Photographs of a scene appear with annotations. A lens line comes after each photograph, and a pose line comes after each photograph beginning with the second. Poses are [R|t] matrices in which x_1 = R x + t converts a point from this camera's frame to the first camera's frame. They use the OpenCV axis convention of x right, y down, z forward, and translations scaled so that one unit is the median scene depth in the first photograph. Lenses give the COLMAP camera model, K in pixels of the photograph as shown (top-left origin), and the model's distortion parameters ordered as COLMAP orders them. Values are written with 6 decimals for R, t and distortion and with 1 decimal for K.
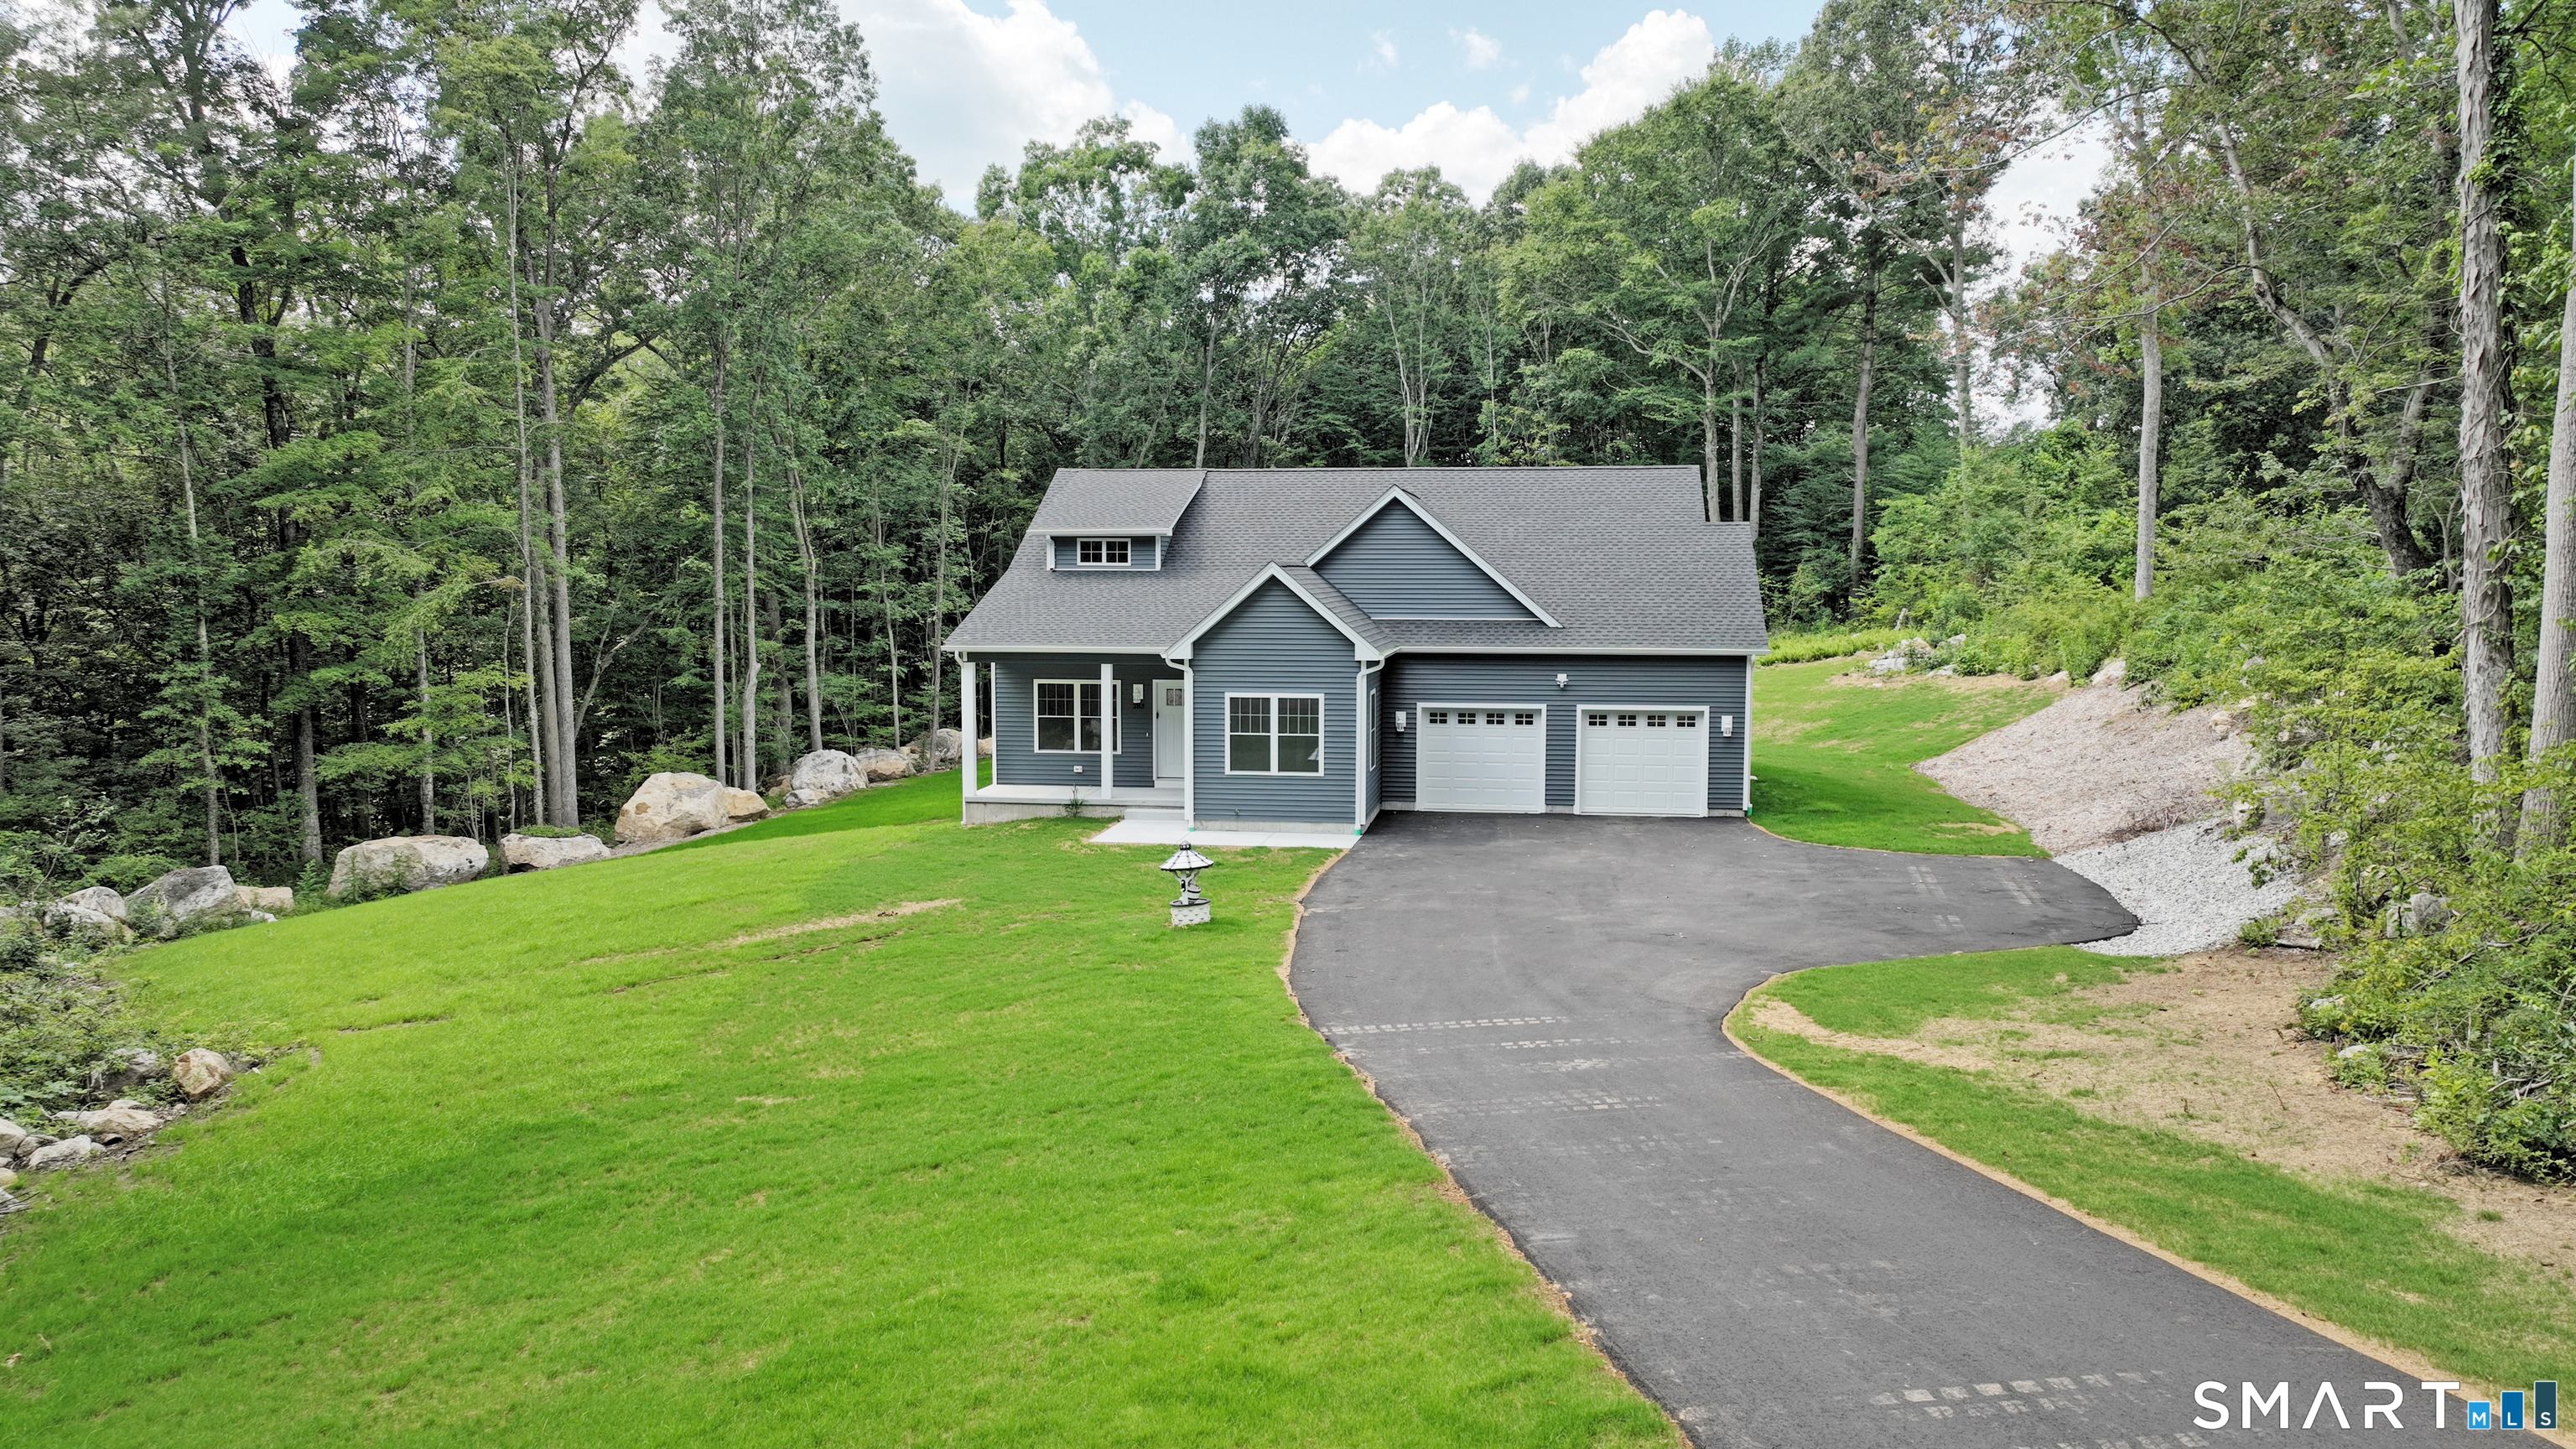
lens RADIAL K [[1815.0, 0, 1287.6], [0, 1815.0, 732.3], [0, 0, 1]] dist [0.001549, 0.015003]
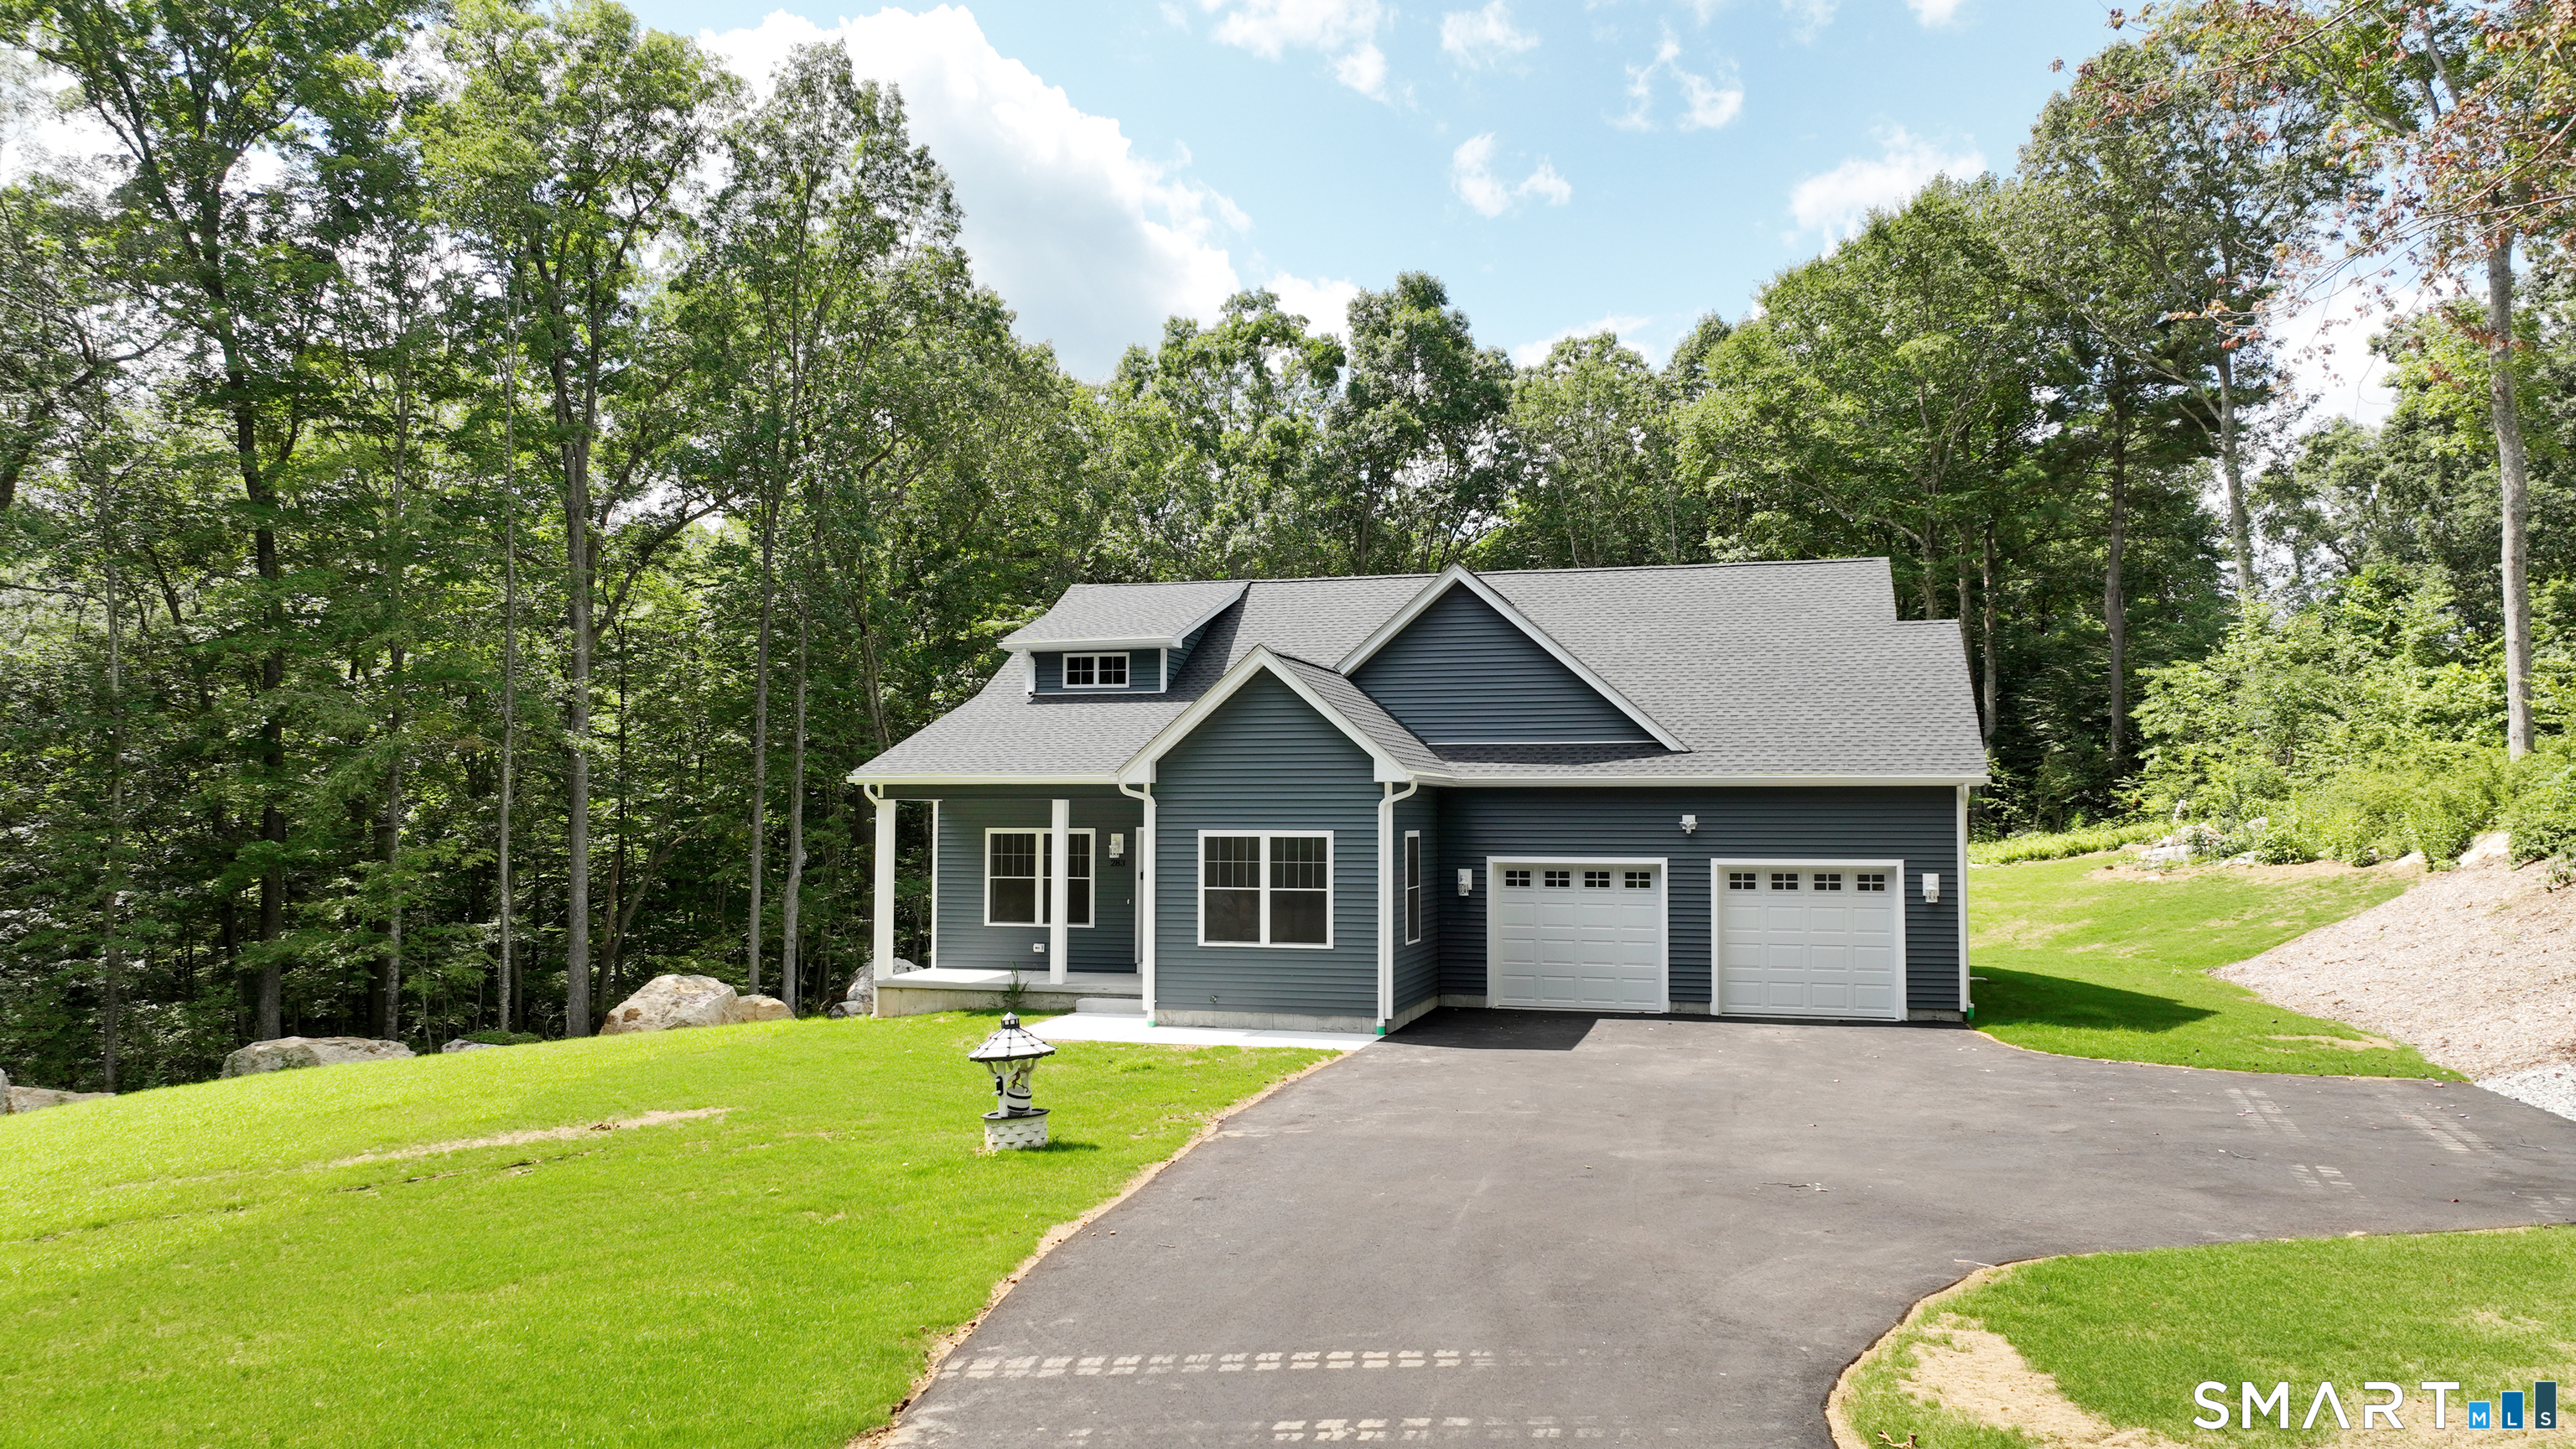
lens RADIAL K [[1815.0, 0, 1287.6], [0, 1815.0, 732.3], [0, 0, 1]] dist [0.001549, 0.015003]
pose [[0.992064, -0.005759, -0.125600, 0.060434], [-0.011494, 0.990613, -0.136209, 0.024532], [0.125205, 0.136572, 0.982686, 0.196908]]
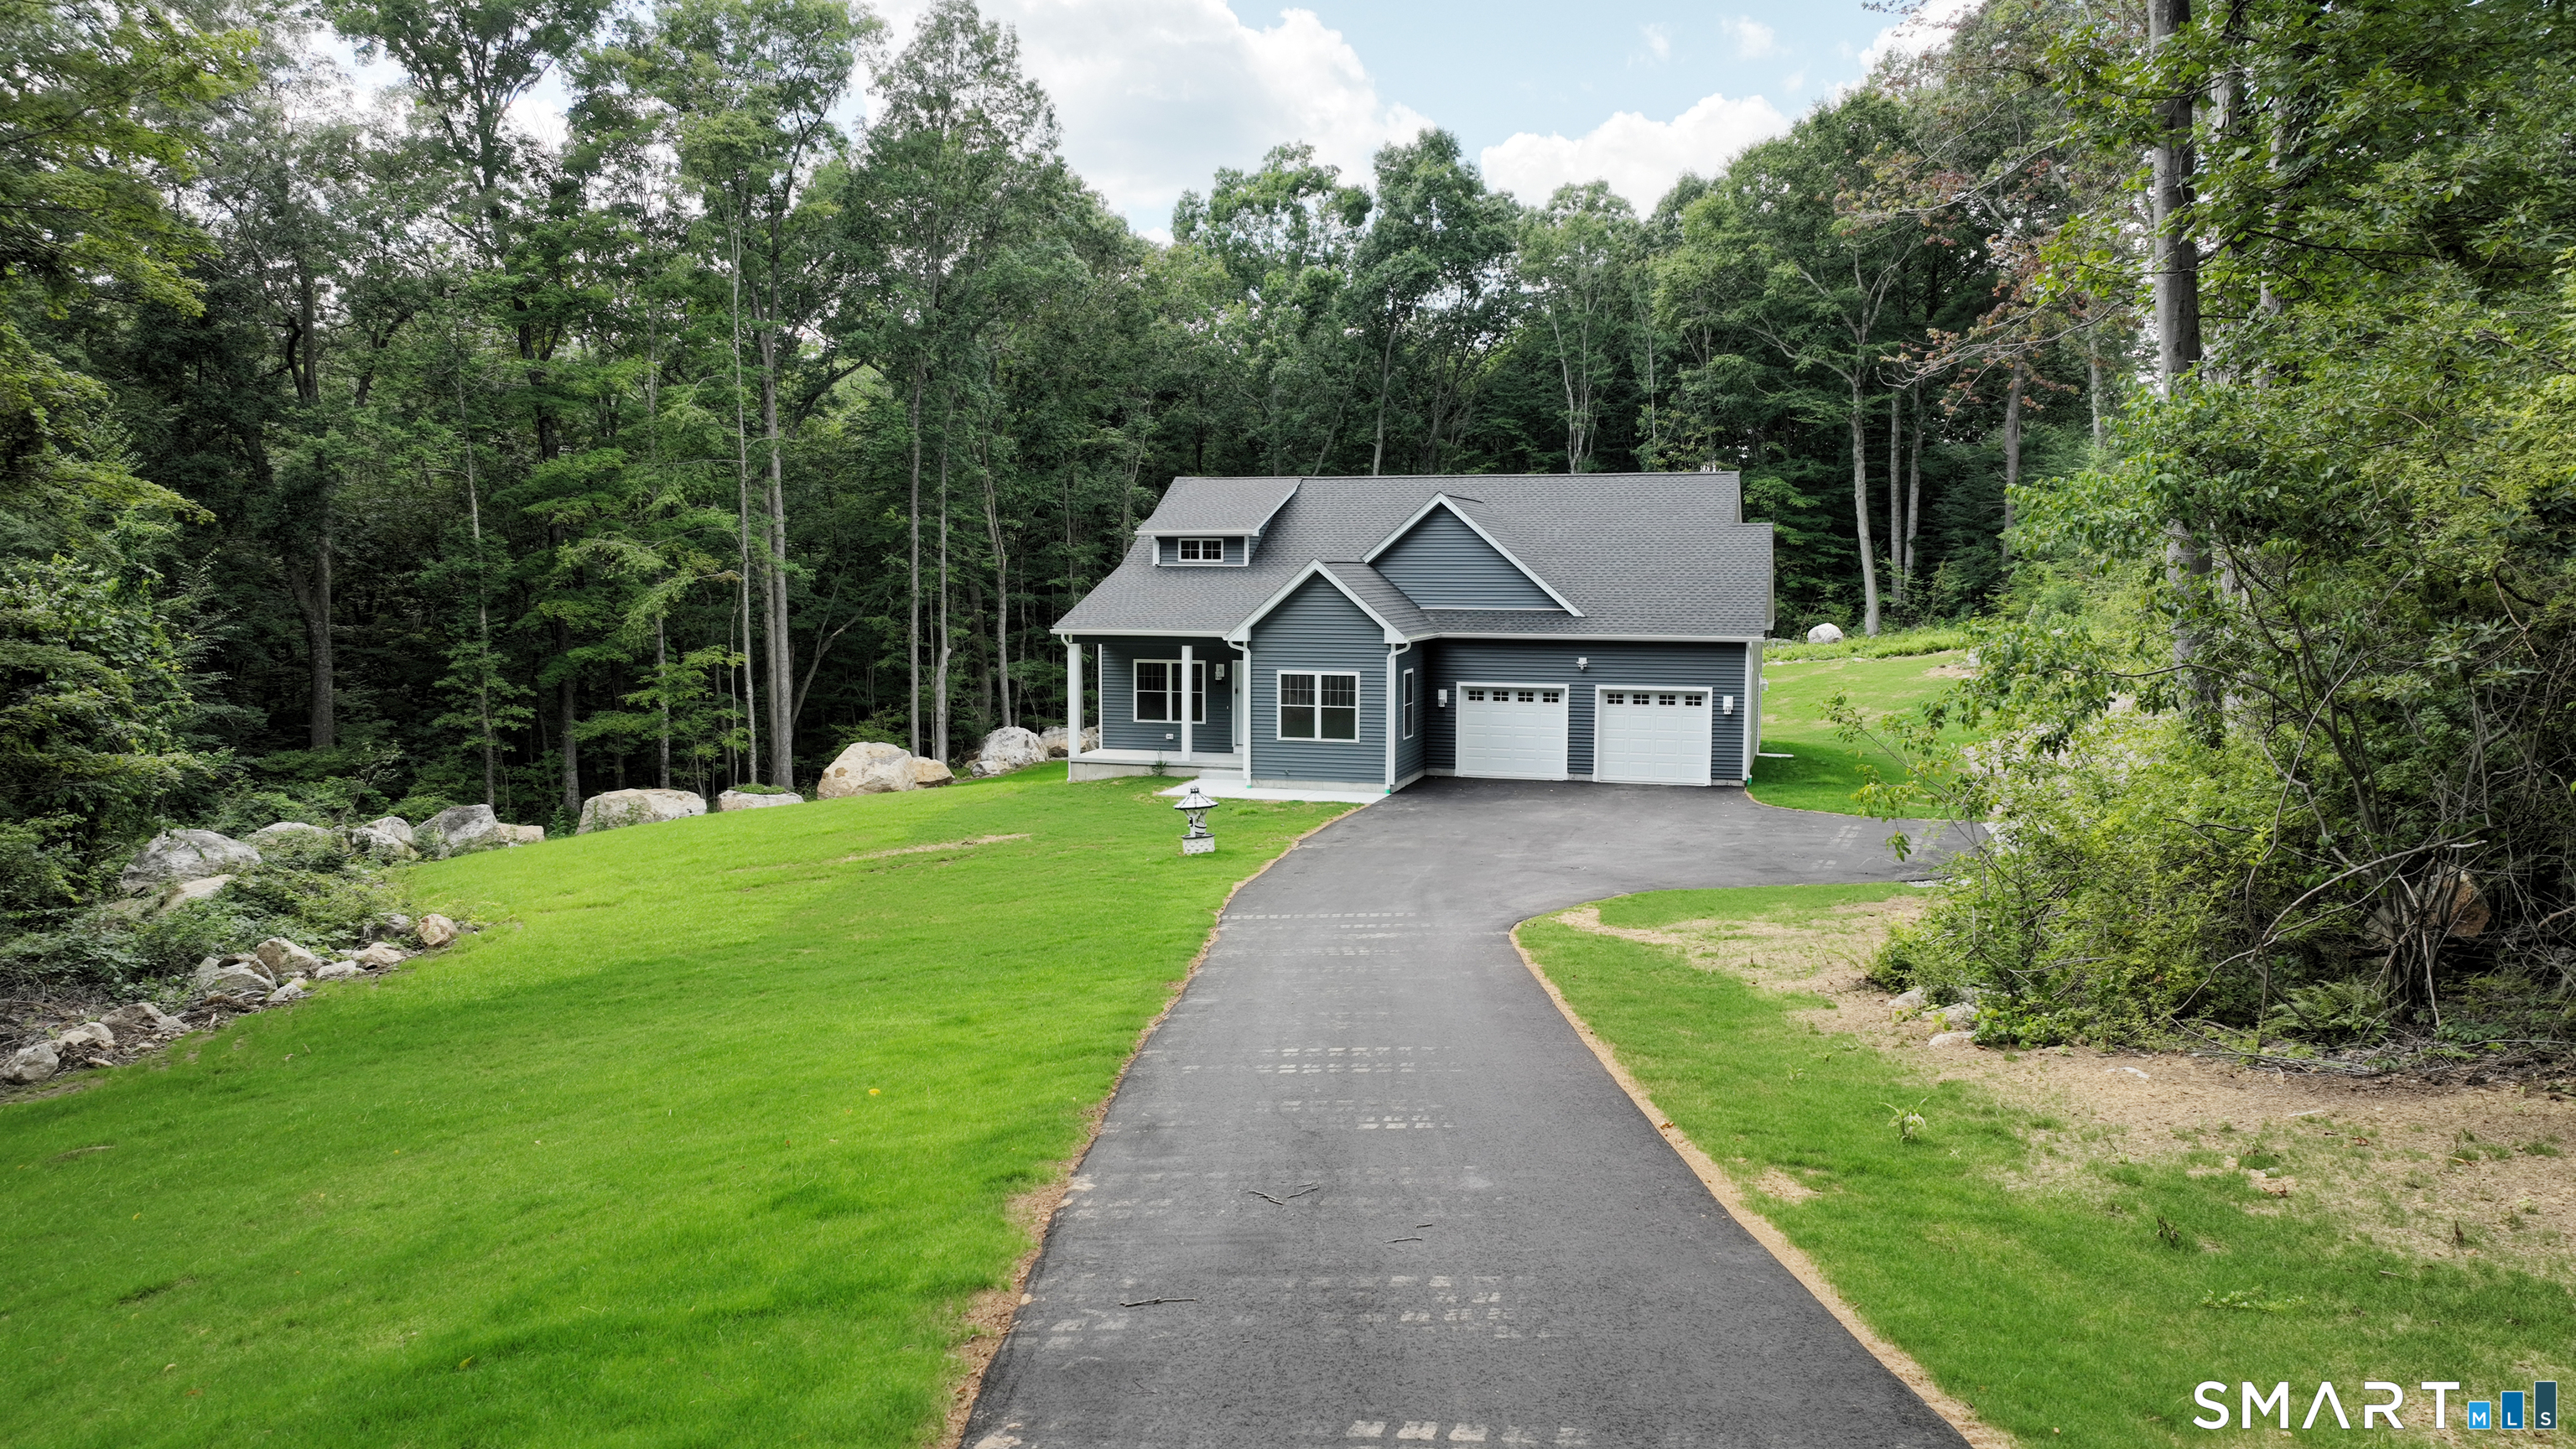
lens RADIAL K [[1815.0, 0, 1287.6], [0, 1815.0, 732.3], [0, 0, 1]] dist [0.001549, 0.015003]
pose [[0.990201, 0.014150, -0.138933, 0.090495], [-0.013907, 0.999900, 0.002724, 0.009995], [0.138957, -0.000766, 0.990298, -0.106768]]
